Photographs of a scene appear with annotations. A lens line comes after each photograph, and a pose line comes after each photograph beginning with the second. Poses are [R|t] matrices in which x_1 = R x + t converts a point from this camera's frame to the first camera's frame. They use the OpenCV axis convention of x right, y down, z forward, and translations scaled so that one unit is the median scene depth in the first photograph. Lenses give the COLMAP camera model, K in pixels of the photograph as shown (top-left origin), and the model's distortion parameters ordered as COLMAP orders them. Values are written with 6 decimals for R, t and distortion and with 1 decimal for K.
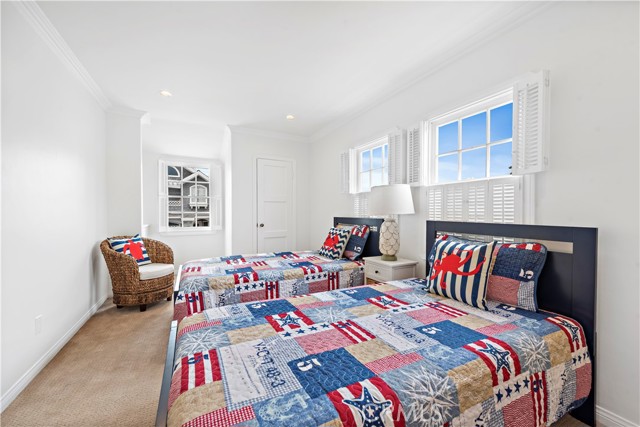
lens RADIAL K [[250.3, 0, 320.0], [0, 250.3, 213.5], [0, 0, 1]] dist [0.011357, -0.000242]
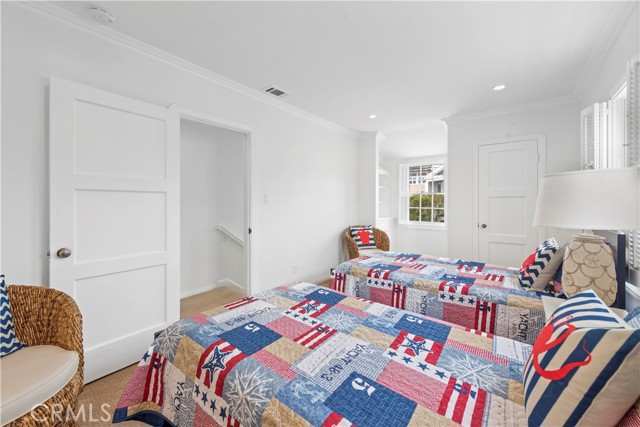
lens RADIAL K [[254.0, 0, 319.6], [0, 254.0, 200.2], [0, 0, 1]] dist [0.010695, -0.000028]
pose [[0.416756, -0.008201, -0.908981, 0.685336], [-0.006502, 0.999907, -0.012003, -0.055072], [0.908995, 0.010913, 0.416664, 0.346022]]
